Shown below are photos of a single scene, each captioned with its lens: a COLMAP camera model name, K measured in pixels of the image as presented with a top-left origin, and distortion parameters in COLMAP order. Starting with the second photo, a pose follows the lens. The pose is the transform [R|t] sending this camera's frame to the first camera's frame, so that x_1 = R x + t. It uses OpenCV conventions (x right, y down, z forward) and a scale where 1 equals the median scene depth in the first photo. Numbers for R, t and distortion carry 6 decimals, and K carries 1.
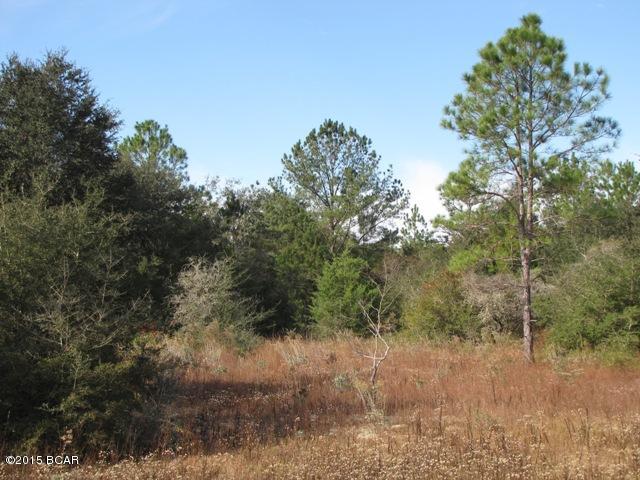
lens RADIAL K [[1204.1, 0, 320.1], [0, 1204.1, 239.6], [0, 0, 1]] dist [-0.017496, 0.000000]
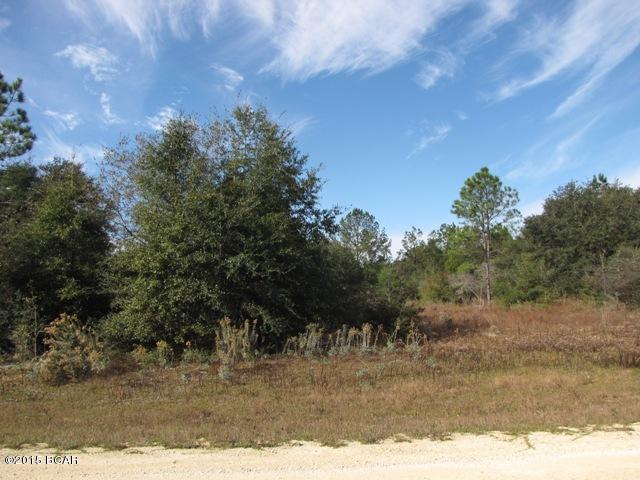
lens RADIAL K [[532.4, 0, 319.8], [0, 532.4, 240.7], [0, 0, 1]] dist [-0.013637, -0.003869]
pose [[0.998646, -0.002165, -0.051980, -0.102424], [0.000196, 0.999283, -0.037855, 0.003054], [0.052025, 0.037794, 0.997930, -0.084548]]
